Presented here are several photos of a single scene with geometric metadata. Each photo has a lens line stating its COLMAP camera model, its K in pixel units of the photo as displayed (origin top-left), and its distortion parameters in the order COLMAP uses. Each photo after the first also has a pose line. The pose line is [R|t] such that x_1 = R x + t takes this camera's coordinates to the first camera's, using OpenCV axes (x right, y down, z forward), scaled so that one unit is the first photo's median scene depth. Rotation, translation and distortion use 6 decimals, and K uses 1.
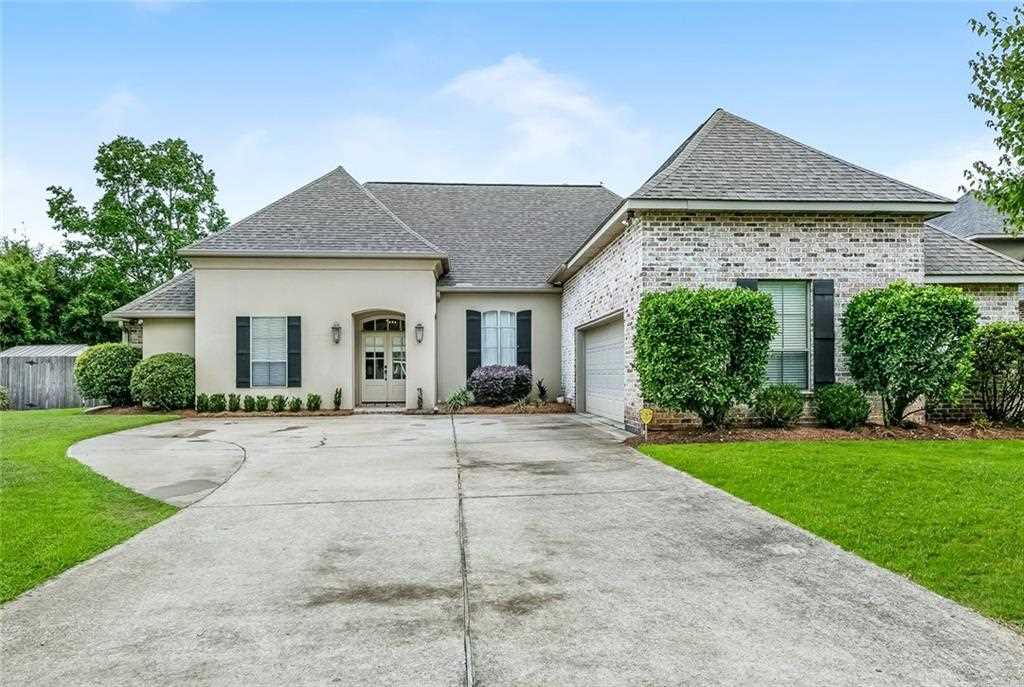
lens RADIAL K [[714.3, 0, 507.7], [0, 714.3, 351.4], [0, 0, 1]] dist [0.007154, 0.001572]
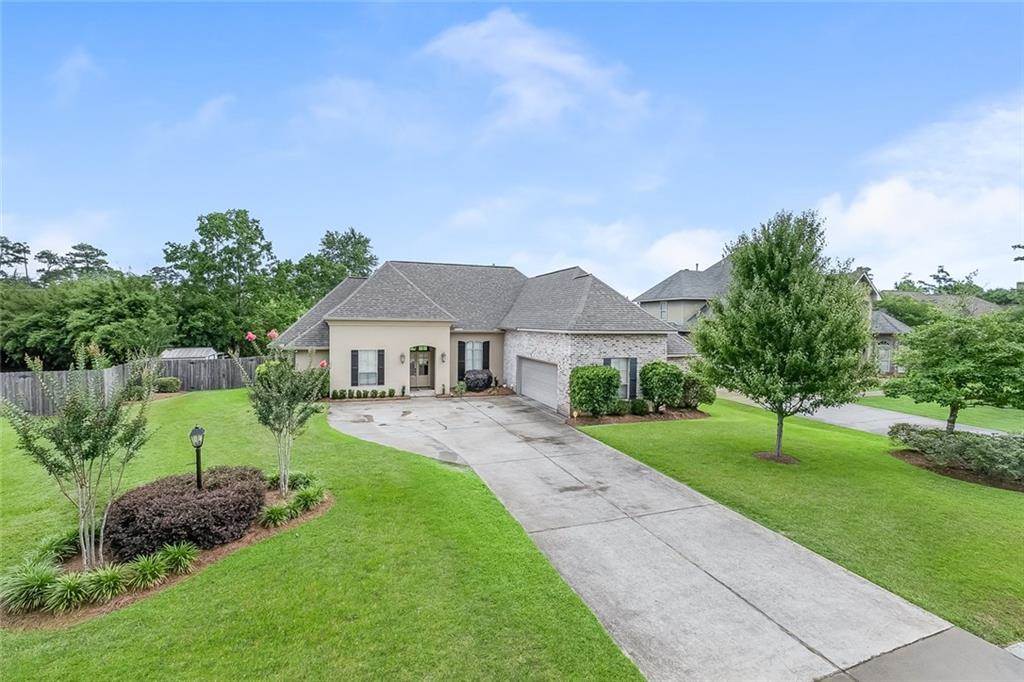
lens RADIAL K [[472.8, 0, 515.6], [0, 472.8, 333.1], [0, 0, 1]] dist [-0.000243, 0.000865]
pose [[0.969569, 0.011578, 0.244546, -0.261418], [-0.022167, 0.998930, 0.040594, -0.159560], [-0.243815, -0.044779, 0.968788, -0.373394]]
